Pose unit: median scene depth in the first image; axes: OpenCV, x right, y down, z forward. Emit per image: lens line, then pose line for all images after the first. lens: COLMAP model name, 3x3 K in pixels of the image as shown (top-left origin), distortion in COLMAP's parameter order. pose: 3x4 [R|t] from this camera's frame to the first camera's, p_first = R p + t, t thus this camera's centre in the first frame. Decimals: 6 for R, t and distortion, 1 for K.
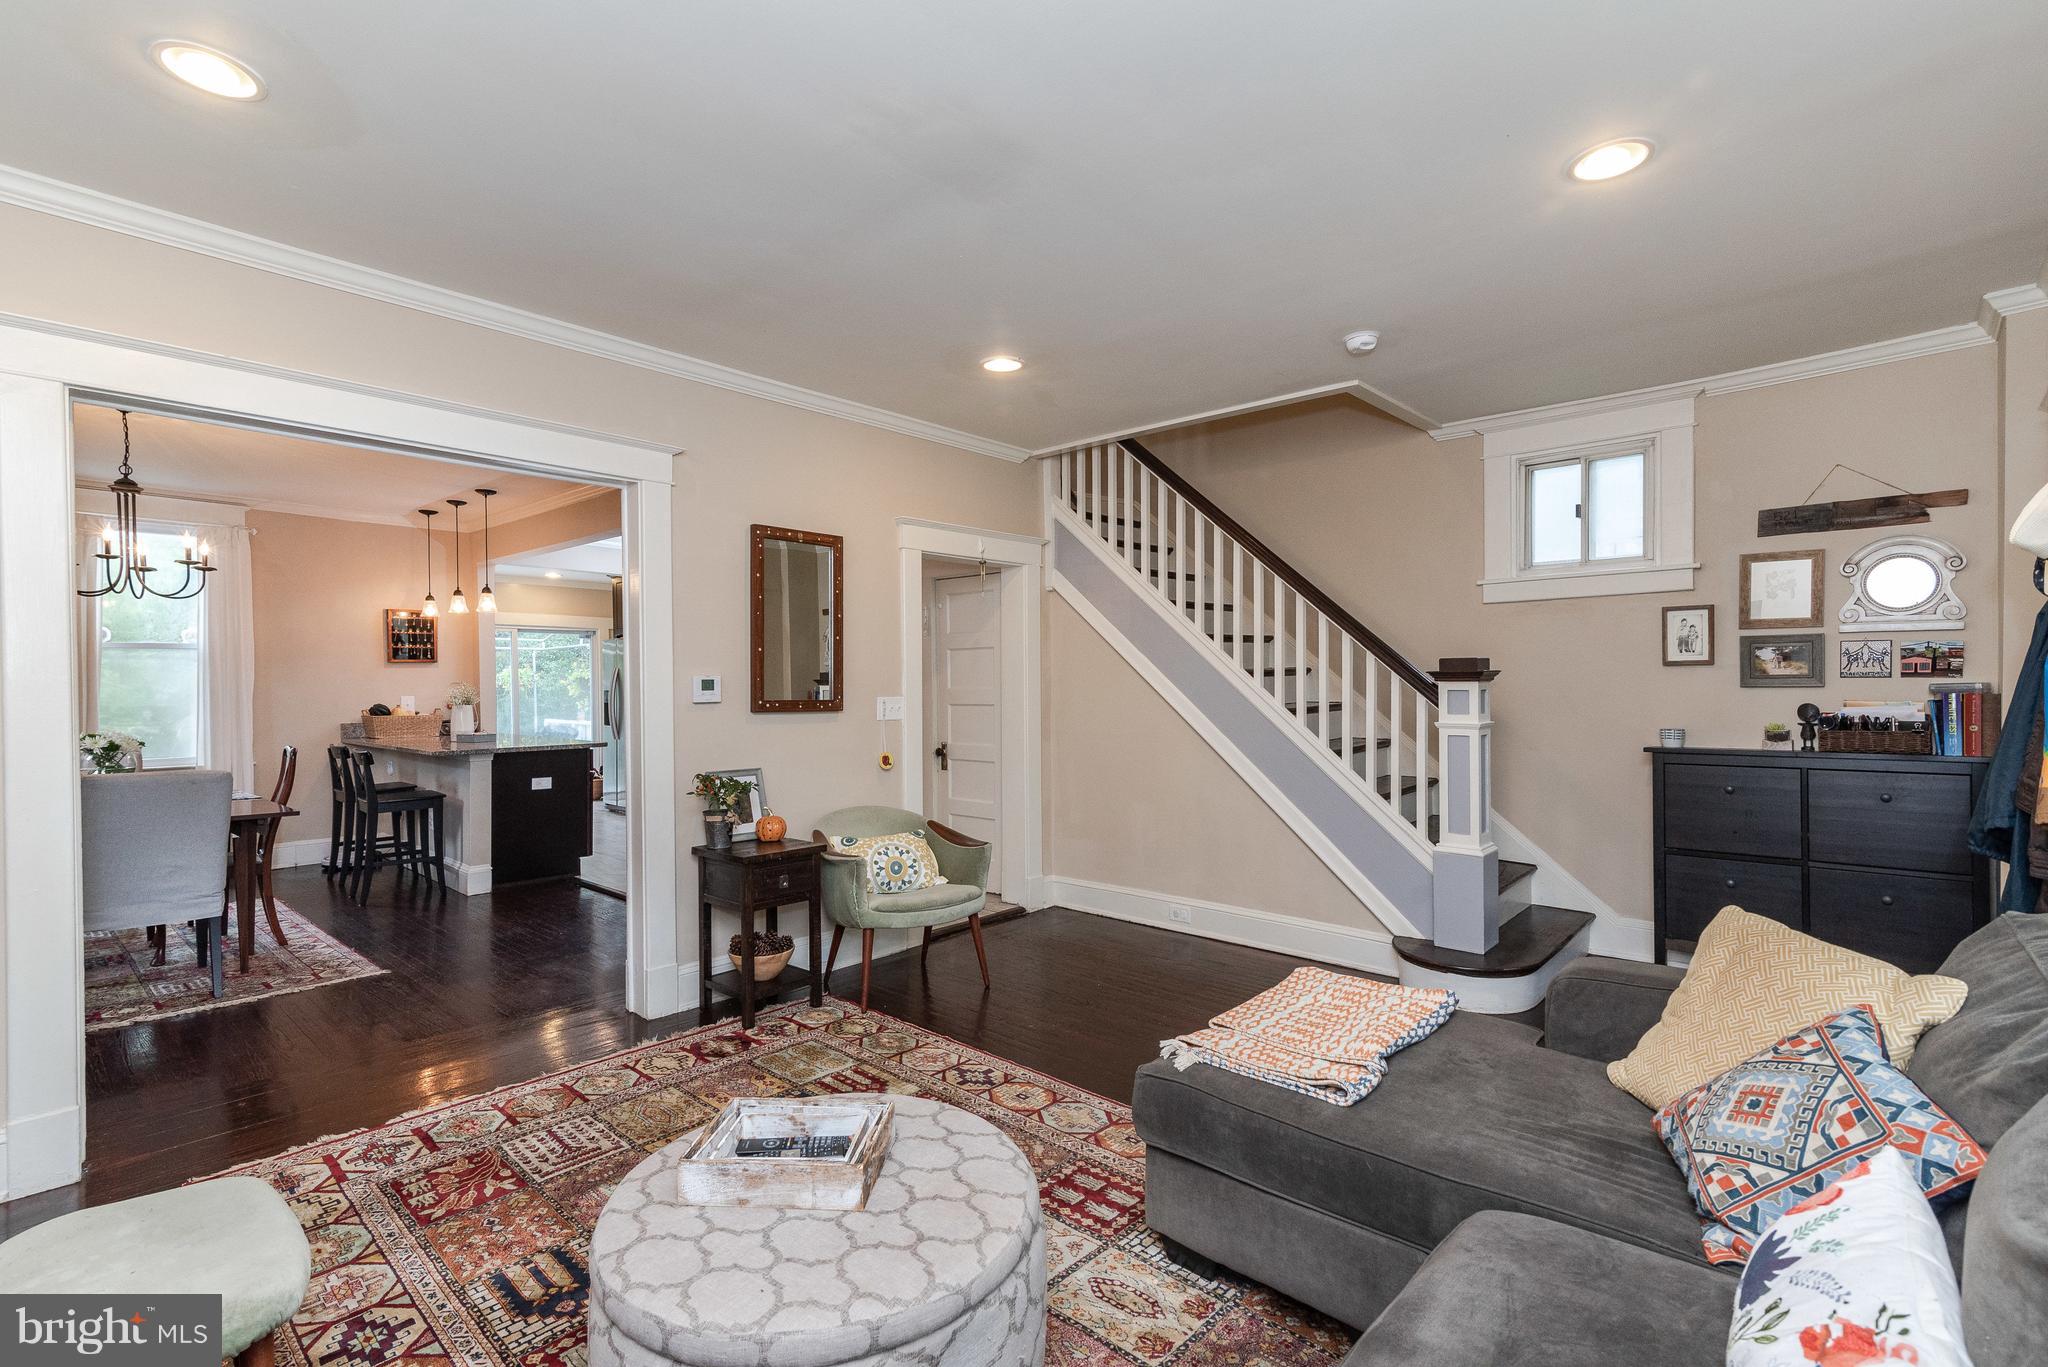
lens RADIAL K [[929.7, 0, 1015.8], [0, 929.7, 686.4], [0, 0, 1]] dist [0.023950, 0.000132]
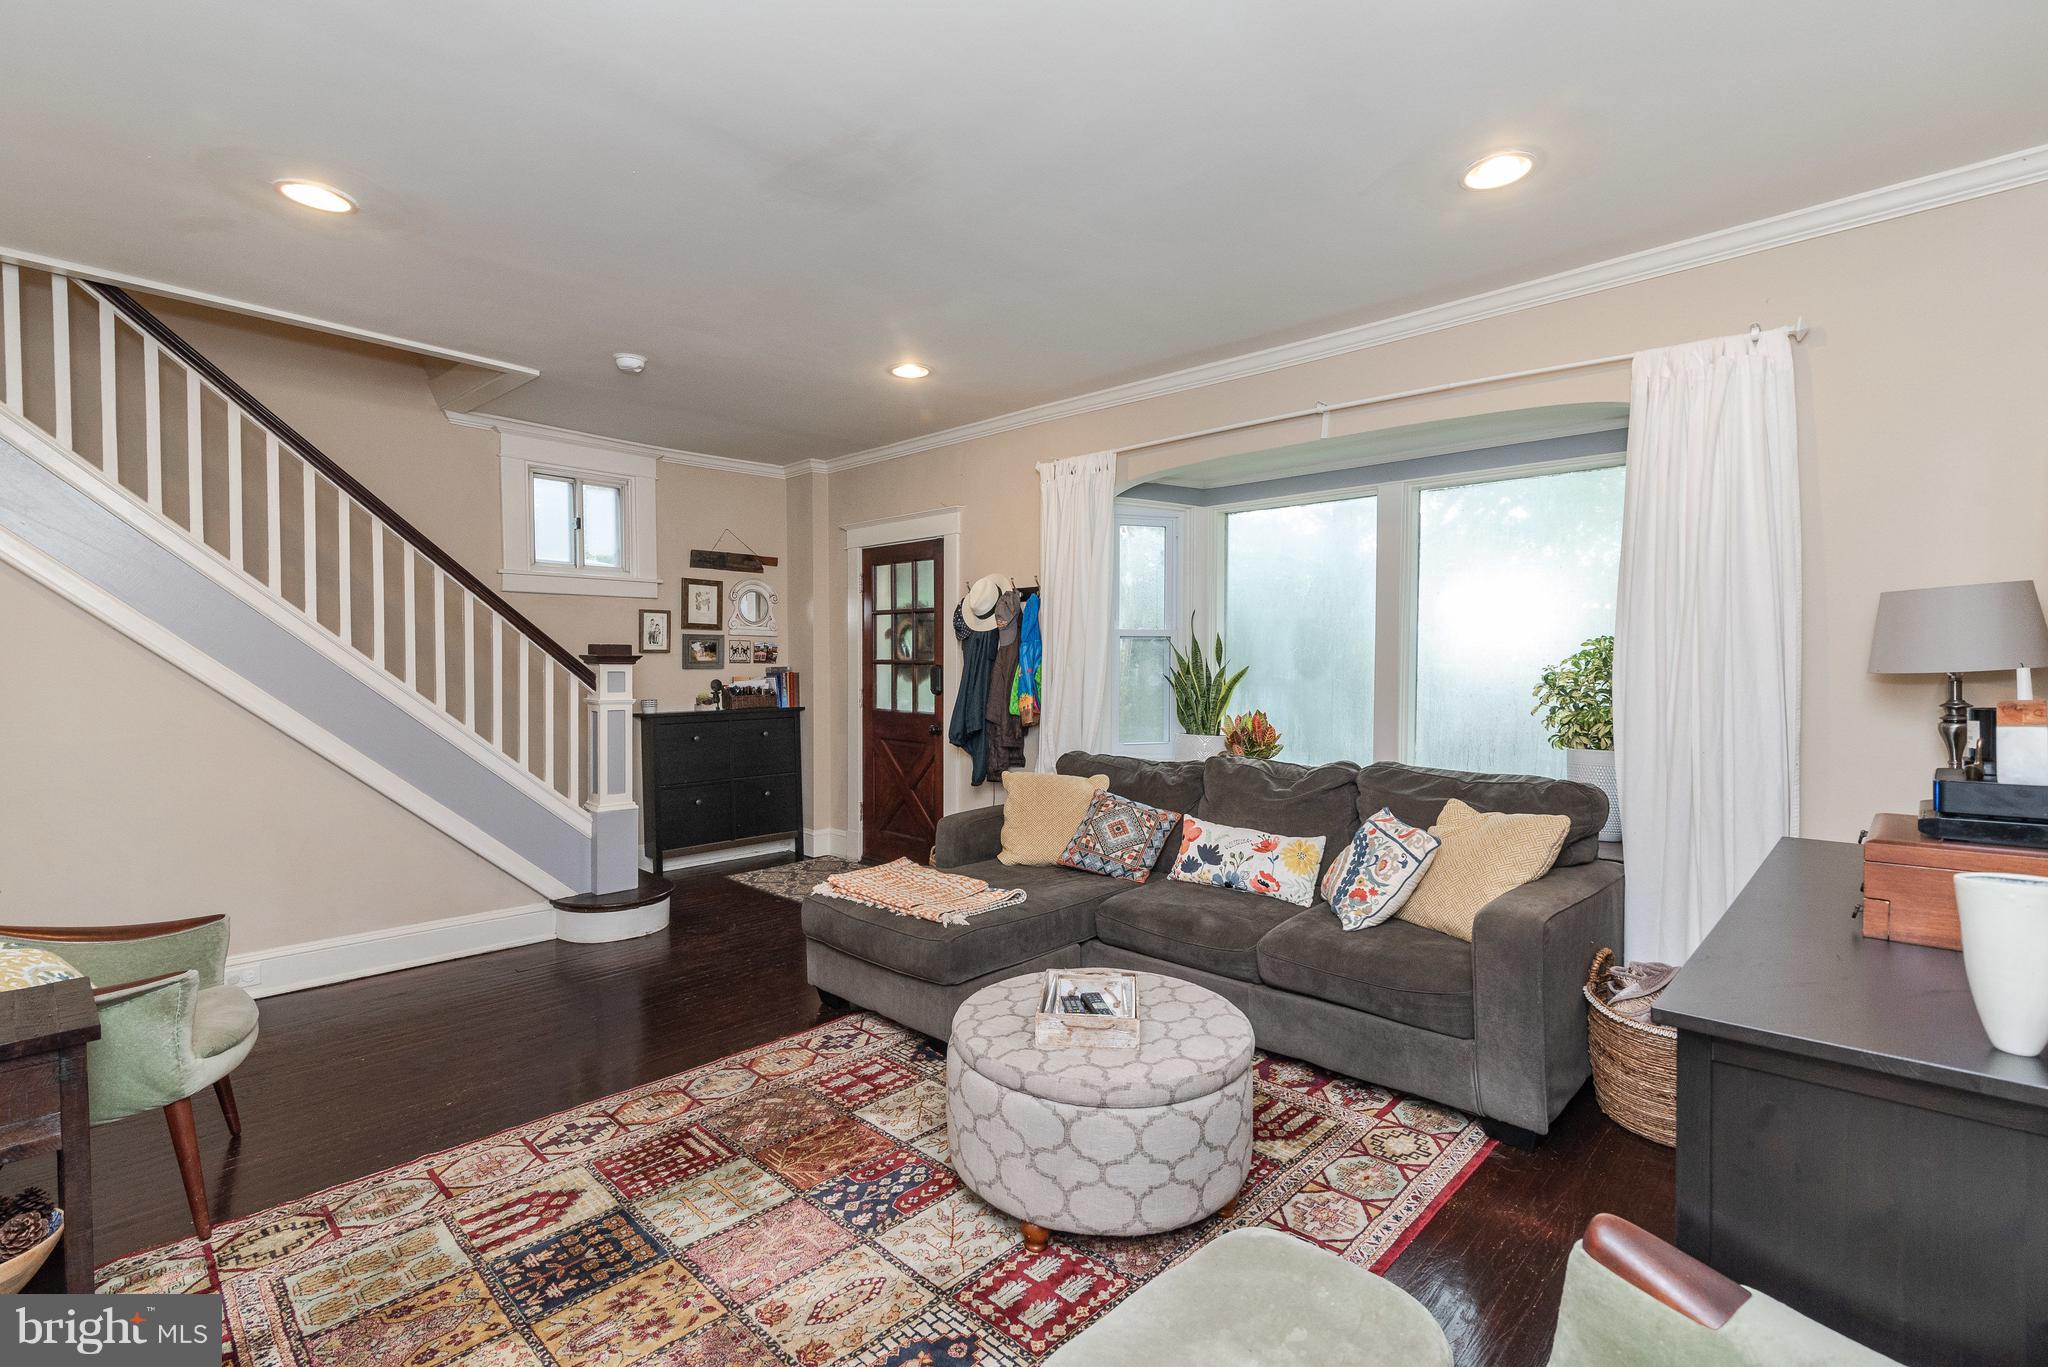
lens RADIAL K [[947.7, 0, 1024.0], [0, 947.7, 683.5], [0, 0, 1]] dist [0.001357, -0.000022]
pose [[0.009598, -0.012787, 0.999872, -0.696595], [0.001552, 0.999917, 0.012772, 0.005294], [-0.999953, 0.001429, 0.009617, 0.470869]]
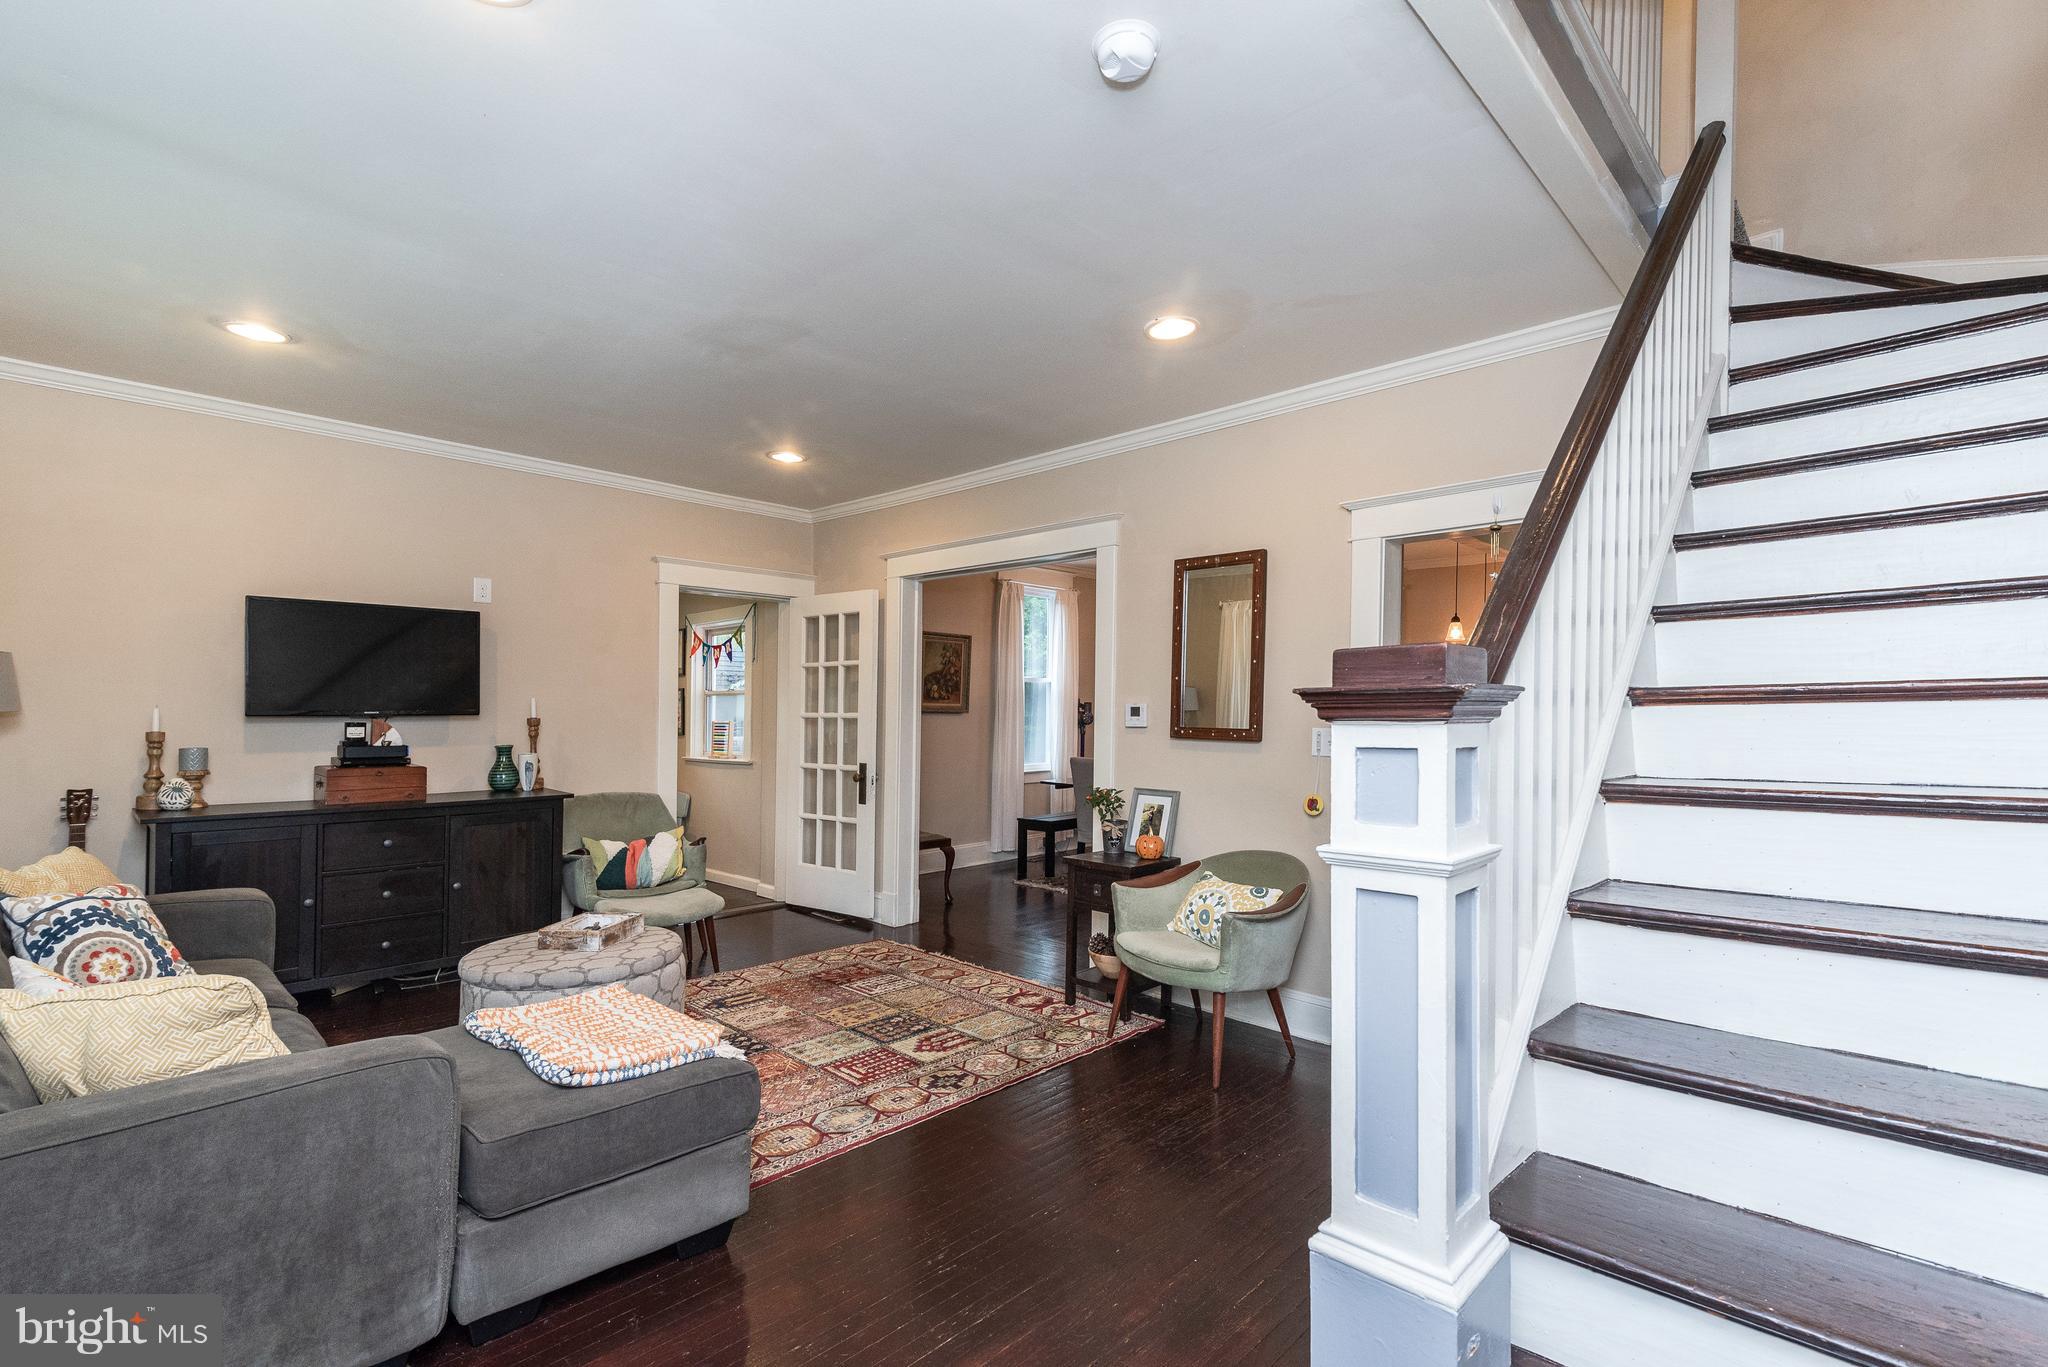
lens RADIAL K [[929.7, 0, 1015.8], [0, 929.7, 686.4], [0, 0, 1]] dist [0.023950, 0.000132]
pose [[-0.021321, -0.019446, -0.999584, 0.816602], [-0.003949, 0.999805, -0.019366, -0.010096], [0.999765, 0.003535, -0.021394, 0.871876]]
